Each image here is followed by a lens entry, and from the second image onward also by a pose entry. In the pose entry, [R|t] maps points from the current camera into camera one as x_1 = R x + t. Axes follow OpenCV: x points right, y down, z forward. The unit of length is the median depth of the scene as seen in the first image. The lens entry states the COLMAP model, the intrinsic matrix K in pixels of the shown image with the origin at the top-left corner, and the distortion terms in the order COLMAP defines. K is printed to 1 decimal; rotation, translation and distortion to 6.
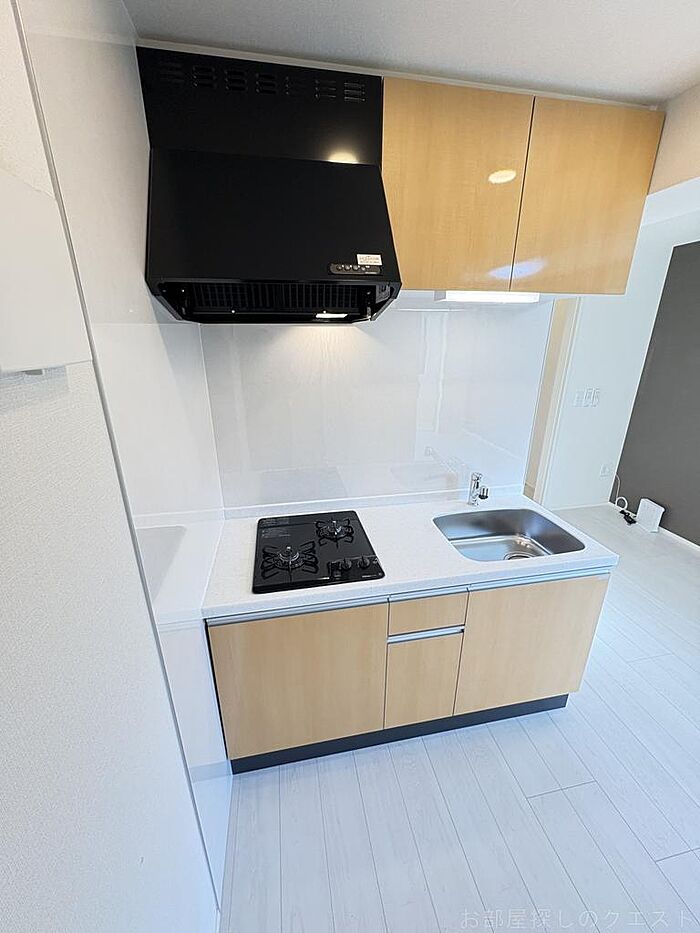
lens RADIAL K [[371.4, 0, 347.9], [0, 371.4, 469.6], [0, 0, 1]] dist [0.004368, -0.000720]
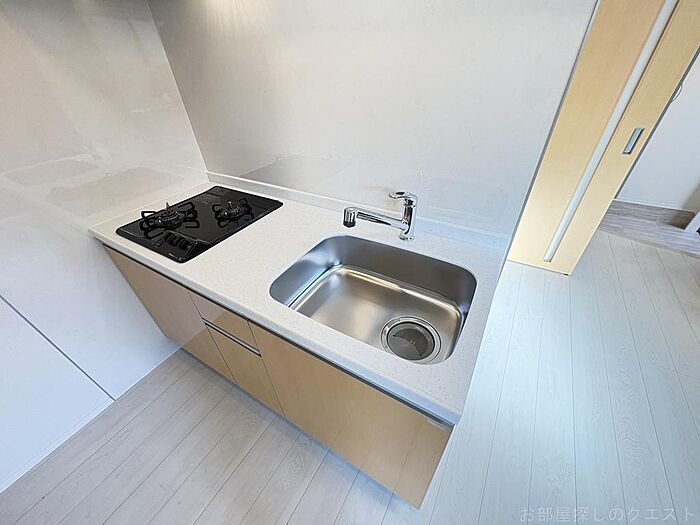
lens RADIAL K [[278.7, 0, 350.6], [0, 278.7, 263.2], [0, 0, 1]] dist [0.004368, -0.000720]
pose [[0.749471, 0.370989, -0.548325, 0.674380], [-0.190181, 0.913977, 0.358438, -0.042526], [0.634133, -0.164358, 0.755554, 0.585569]]
